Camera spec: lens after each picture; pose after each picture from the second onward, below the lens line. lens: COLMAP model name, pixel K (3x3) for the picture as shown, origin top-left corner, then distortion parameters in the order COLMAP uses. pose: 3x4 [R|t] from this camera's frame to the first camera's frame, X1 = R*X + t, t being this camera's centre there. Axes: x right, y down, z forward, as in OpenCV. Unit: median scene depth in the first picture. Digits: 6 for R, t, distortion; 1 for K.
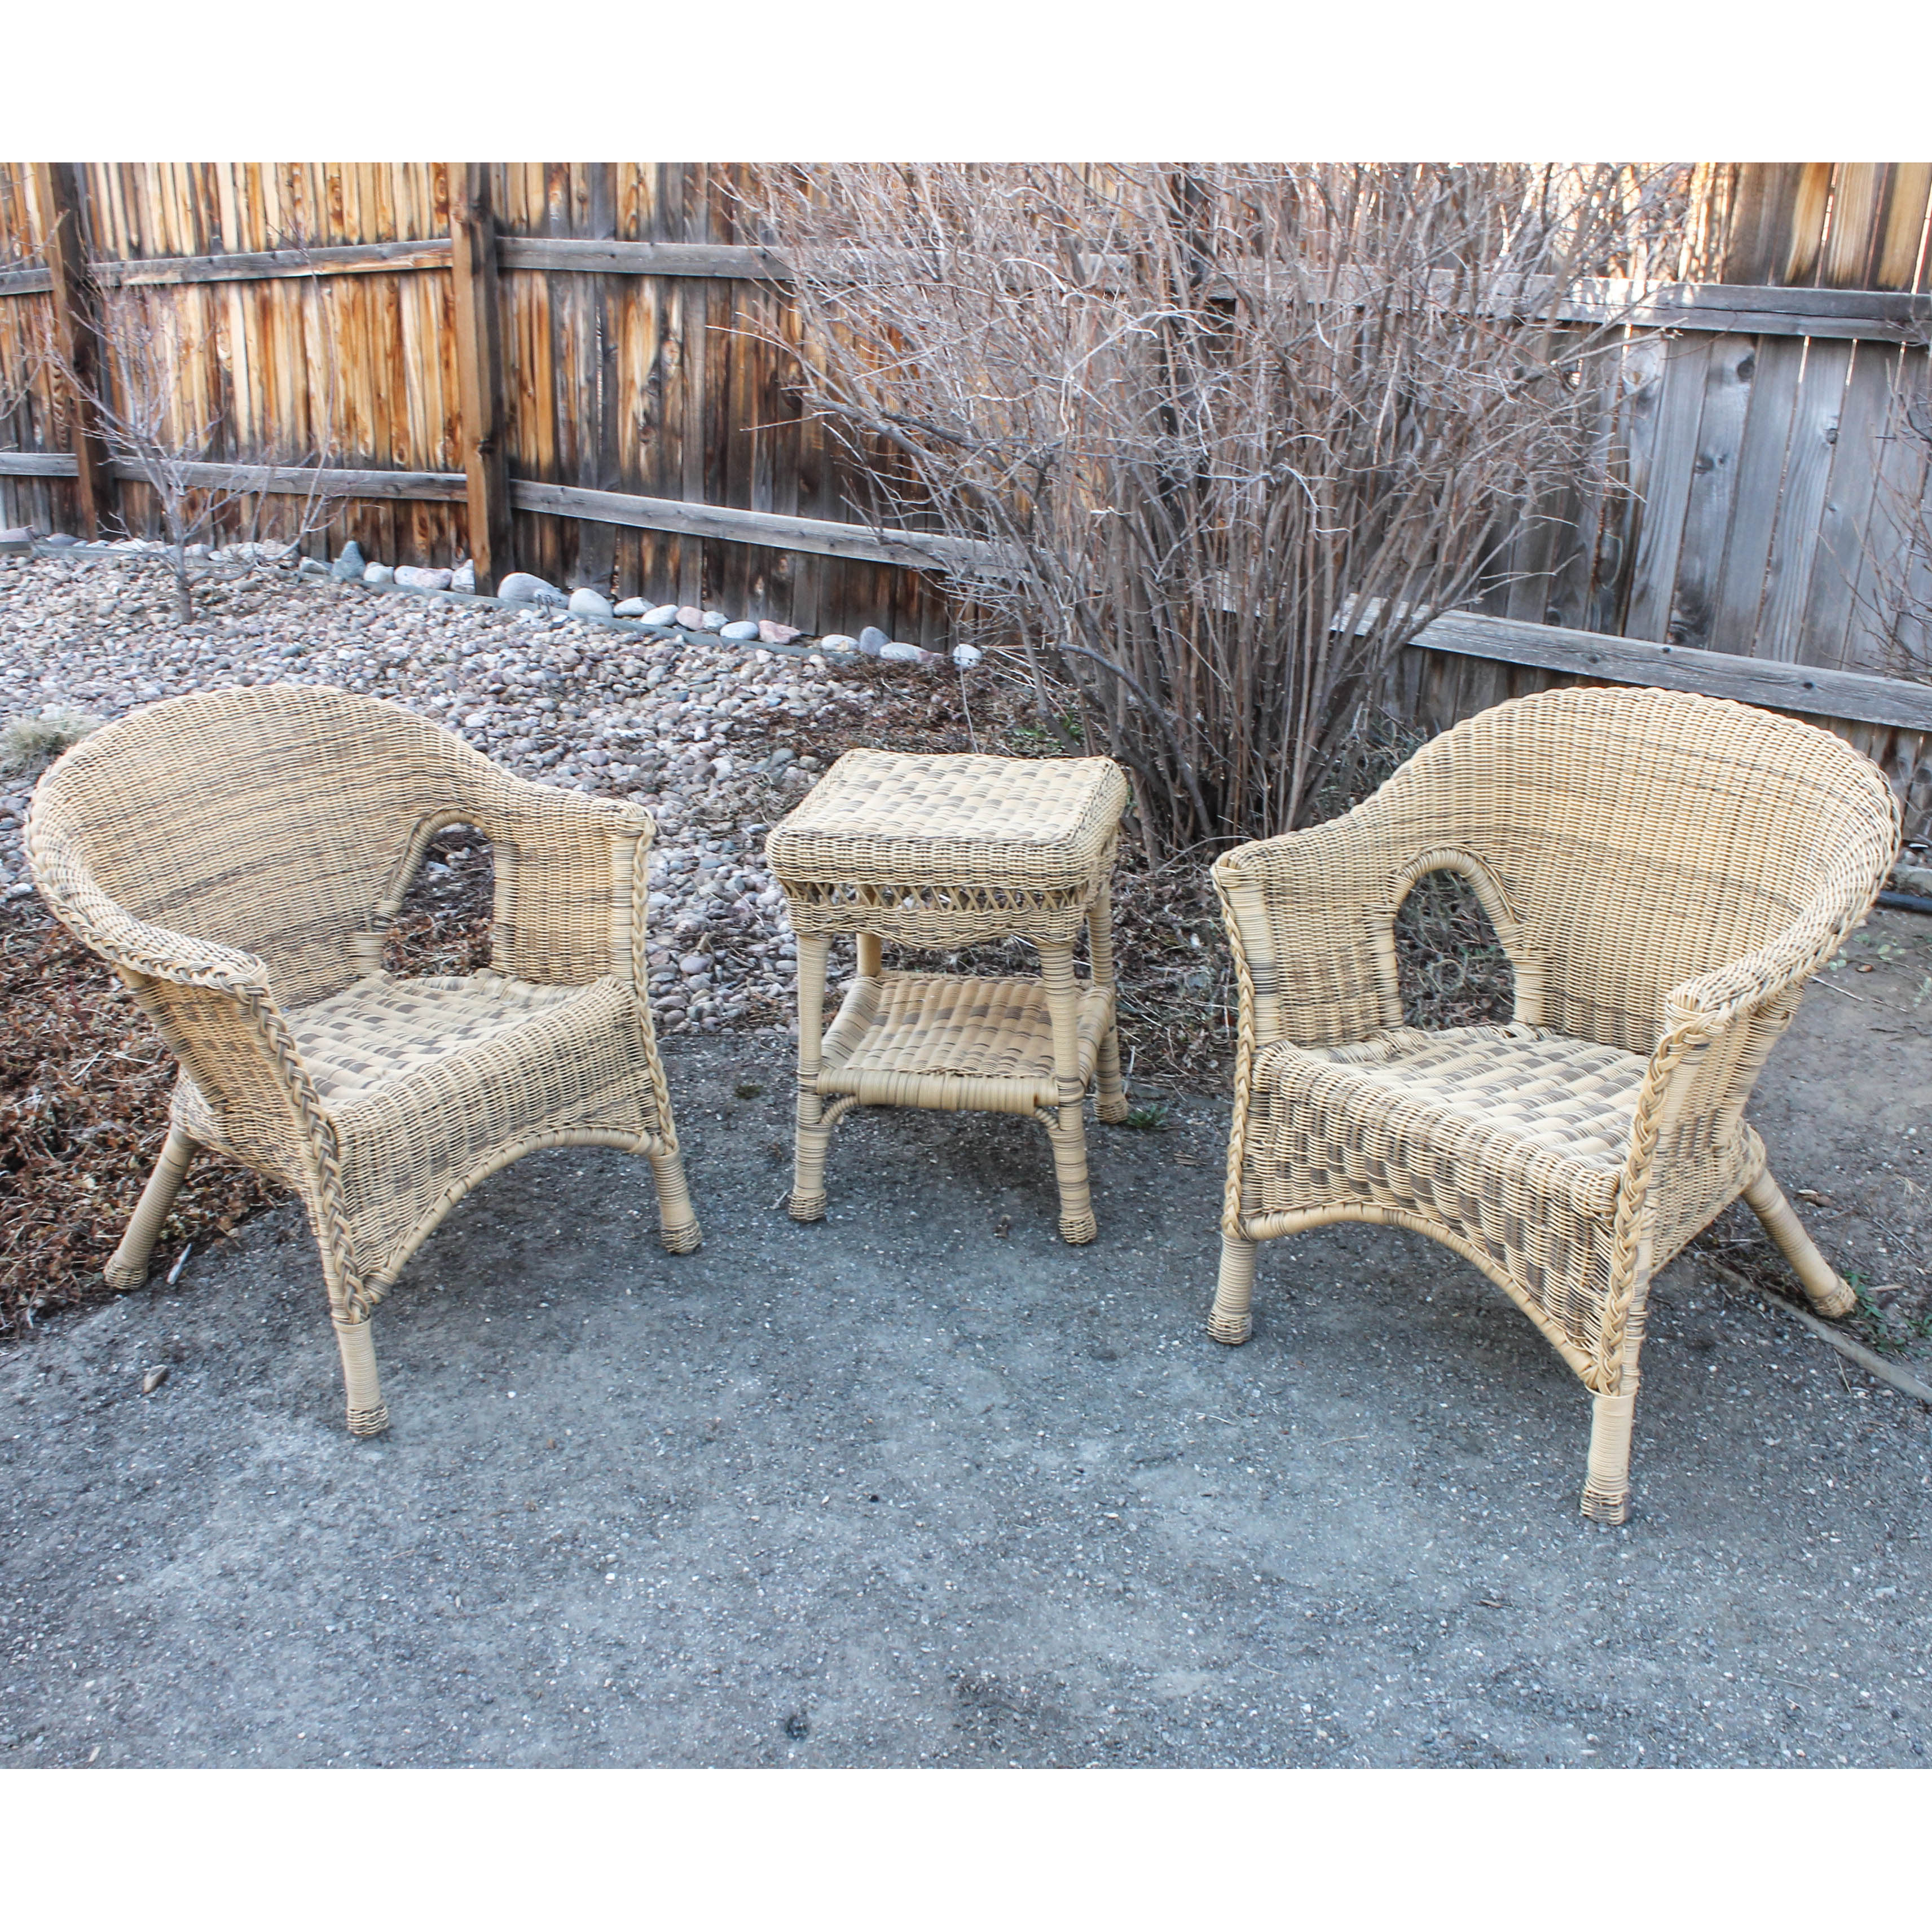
lens RADIAL K [[2108.5, 0, 964.0], [0, 2108.5, 972.7], [0, 0, 1]] dist [-0.084943, 0.000000]
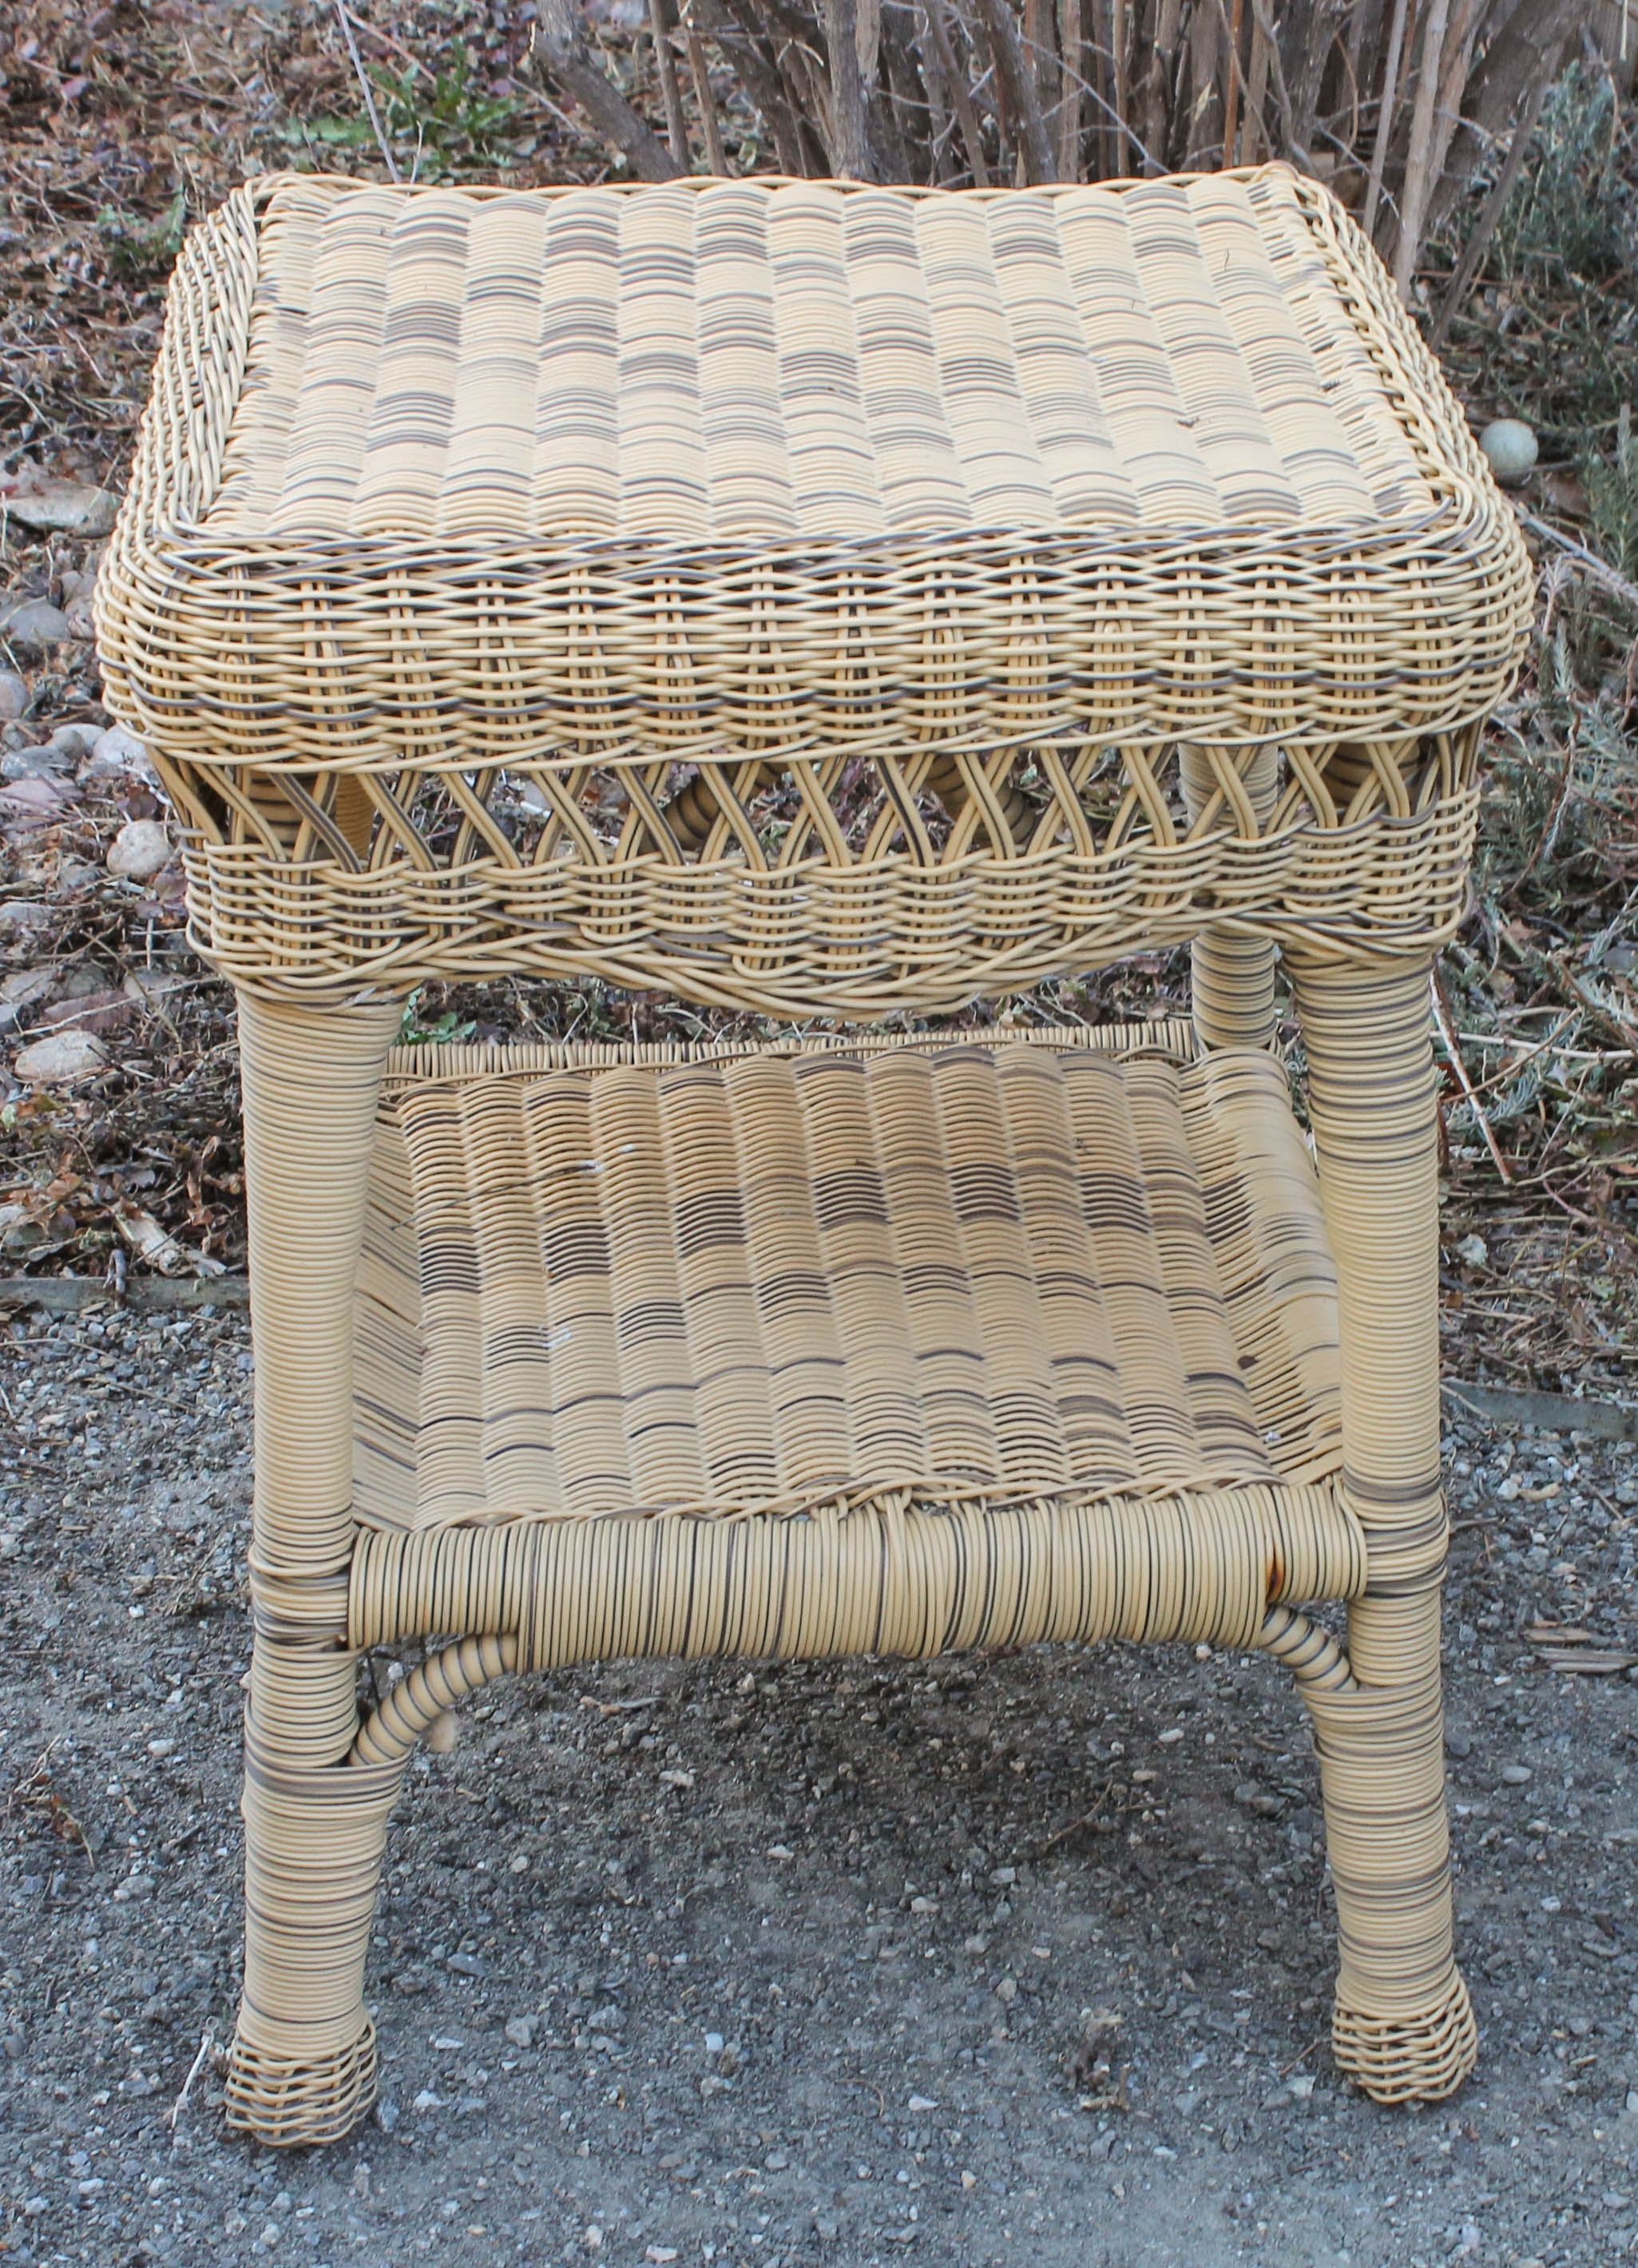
lens RADIAL K [[4813.9, 0, 819.4], [0, 4813.9, 1131.9], [0, 0, 1]] dist [-0.019270, 0.000000]
pose [[0.964908, -0.095592, 0.244571, -0.147670], [0.074289, 0.992710, 0.094913, -0.048364], [-0.251861, -0.073413, 0.964975, 0.473440]]
